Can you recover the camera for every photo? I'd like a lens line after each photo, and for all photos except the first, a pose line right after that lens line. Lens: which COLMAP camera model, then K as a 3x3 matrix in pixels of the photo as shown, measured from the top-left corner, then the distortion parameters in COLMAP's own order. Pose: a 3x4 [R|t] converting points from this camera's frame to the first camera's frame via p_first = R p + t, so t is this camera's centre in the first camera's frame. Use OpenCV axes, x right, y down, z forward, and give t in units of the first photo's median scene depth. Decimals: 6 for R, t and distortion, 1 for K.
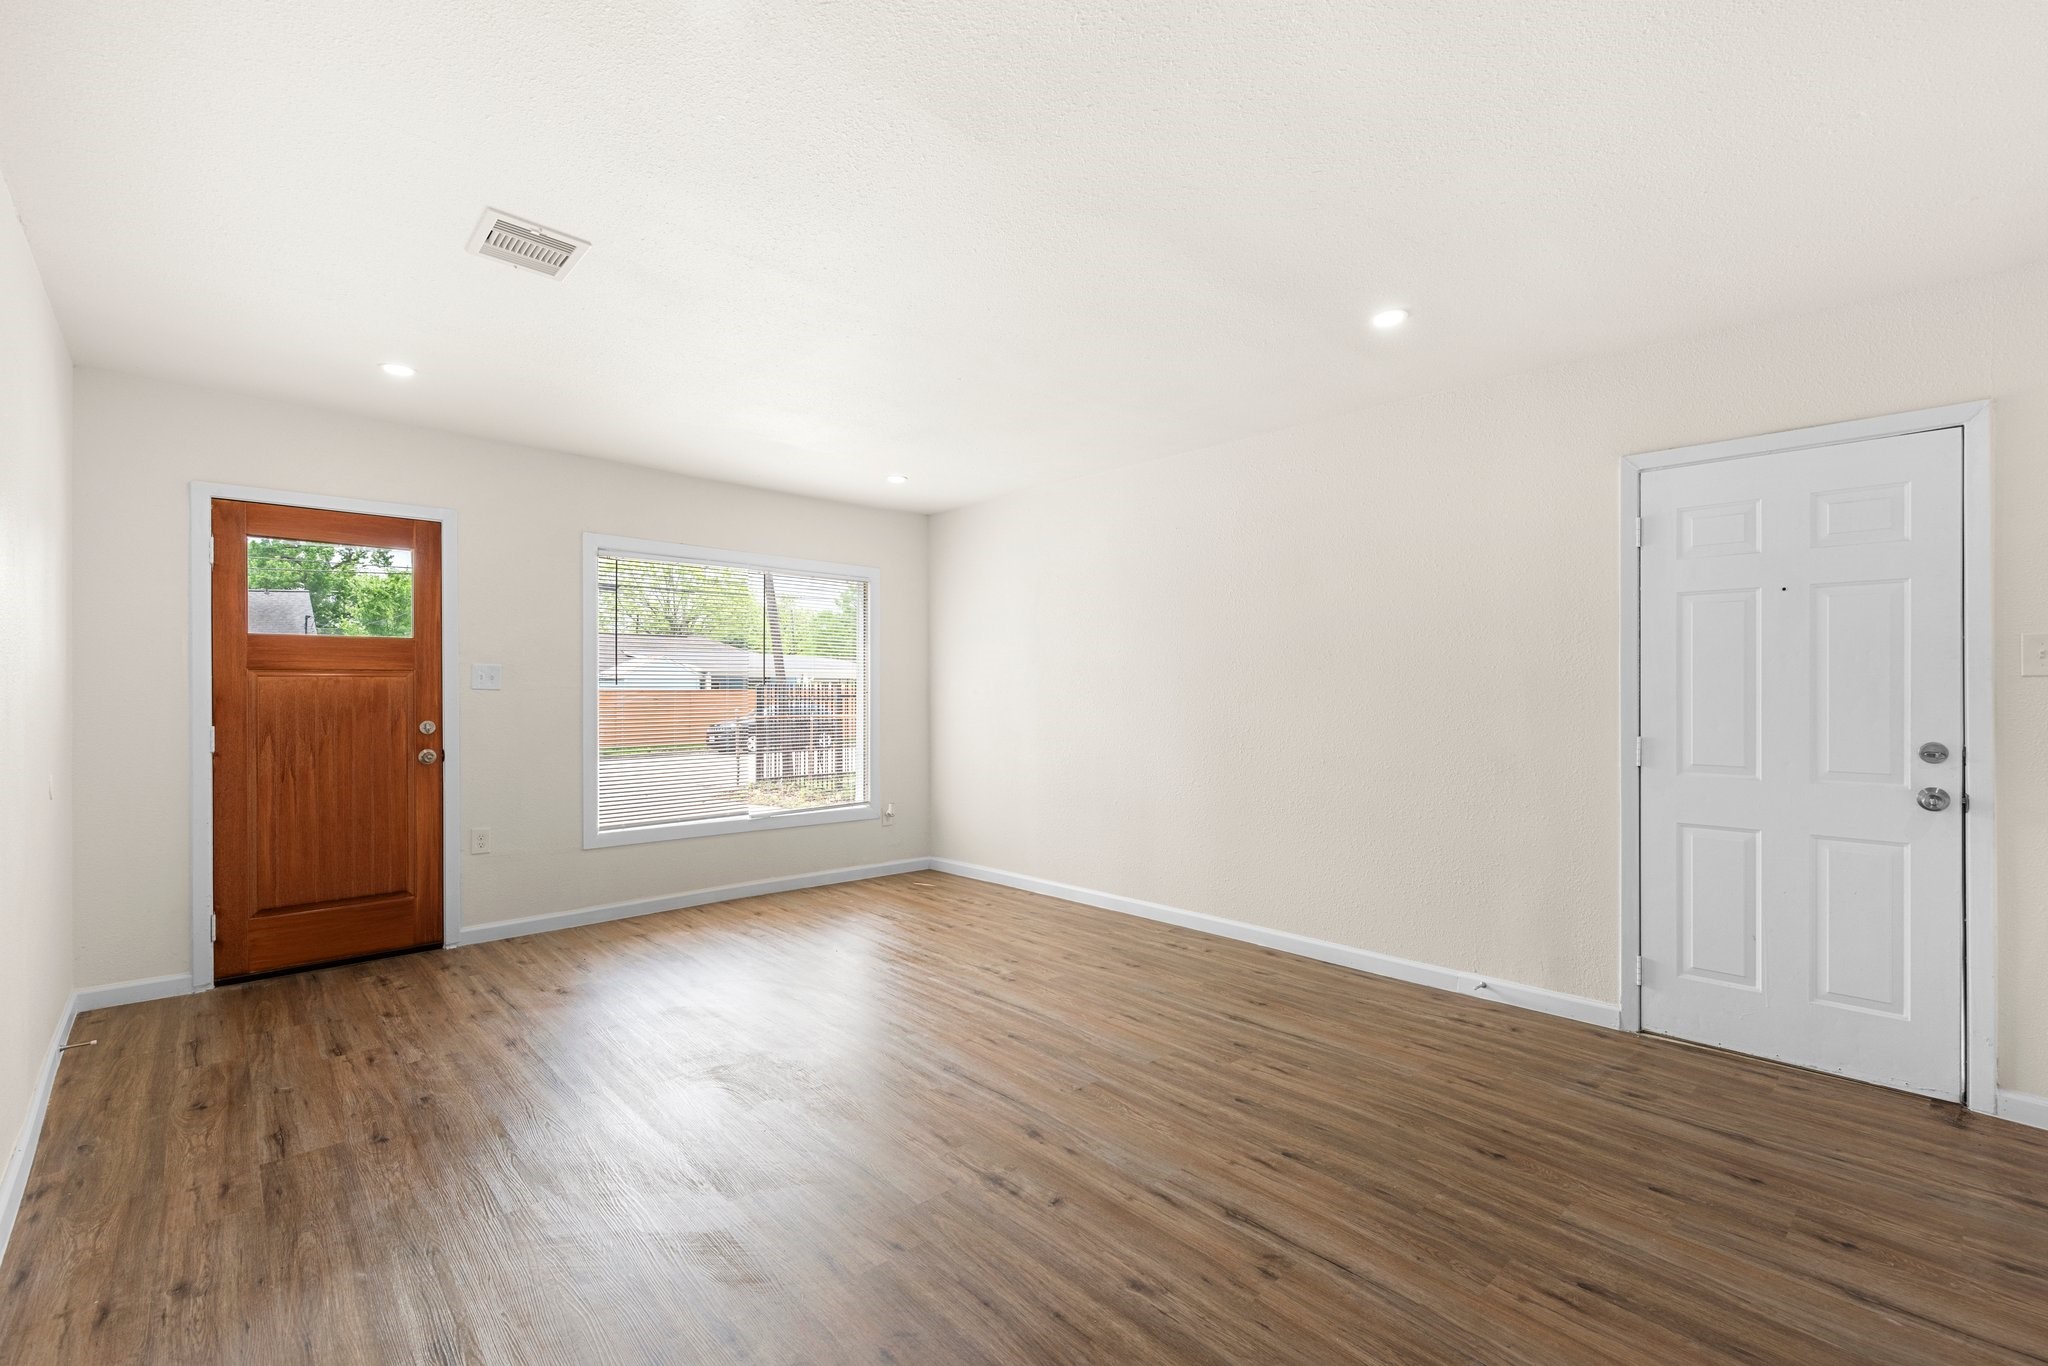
lens RADIAL K [[891.2, 0, 1039.1], [0, 891.2, 689.3], [0, 0, 1]] dist [0.002515, 0.000857]
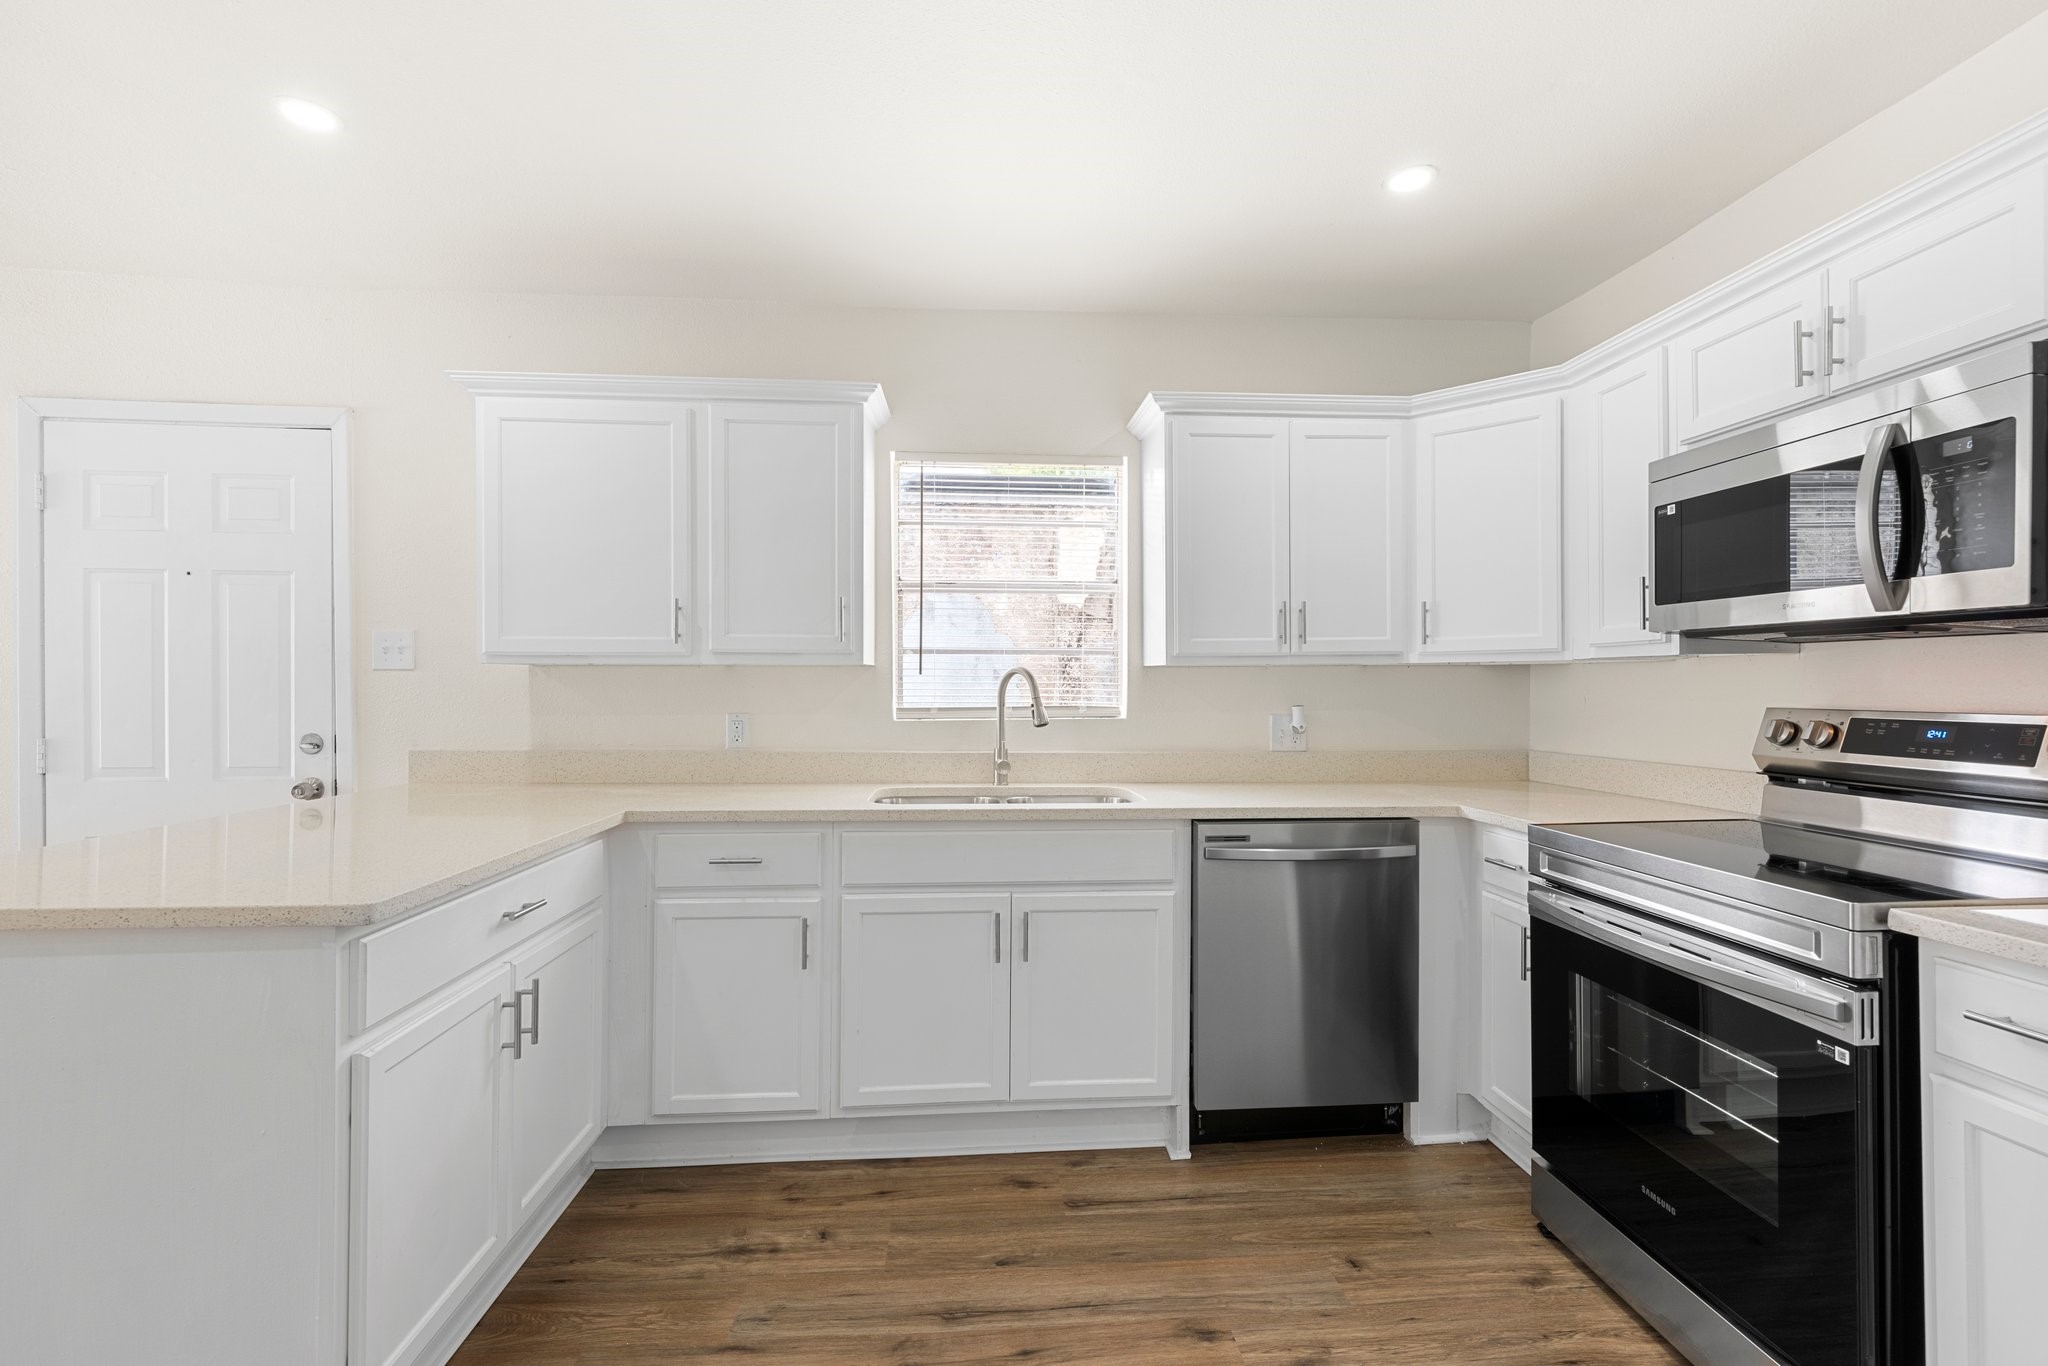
lens RADIAL K [[891.2, 0, 1016.0], [0, 891.2, 692.7], [0, 0, 1]] dist [0.002515, 0.000857]
pose [[0.632049, 0.000652, 0.774928, 0.531951], [-0.004876, 0.999983, 0.003136, 0.004199], [-0.774913, -0.005761, 0.632041, -0.204307]]
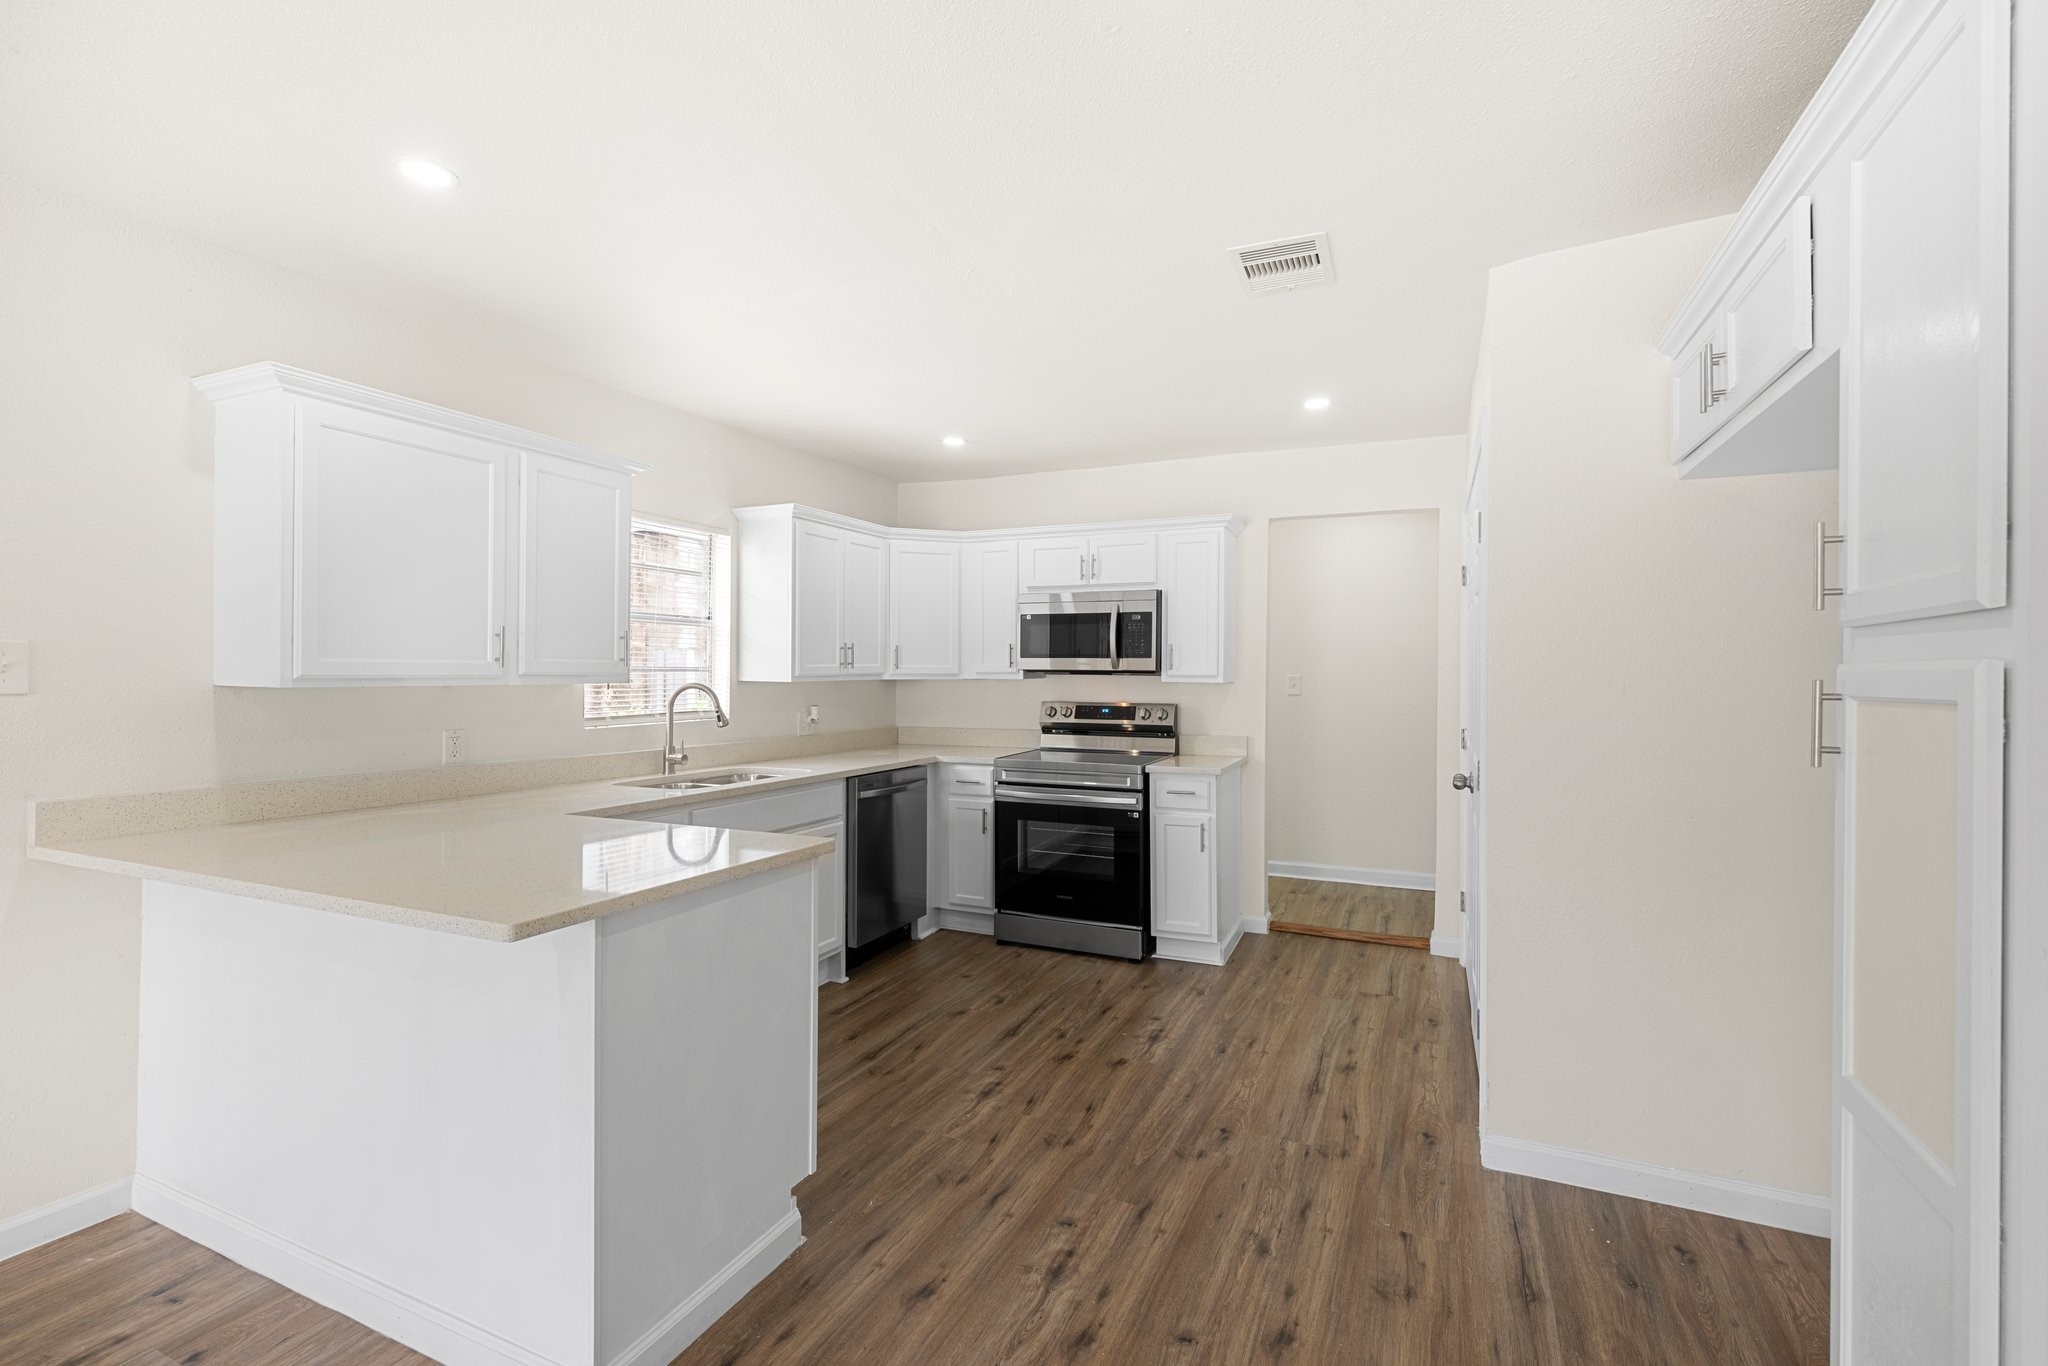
lens RADIAL K [[891.2, 0, 1046.9], [0, 891.2, 702.7], [0, 0, 1]] dist [0.002515, 0.000857]
pose [[-0.389795, -0.027615, 0.920487, 0.032216], [-0.003696, 0.999589, 0.028423, -0.023532], [-0.920894, 0.007677, -0.389737, 0.306060]]
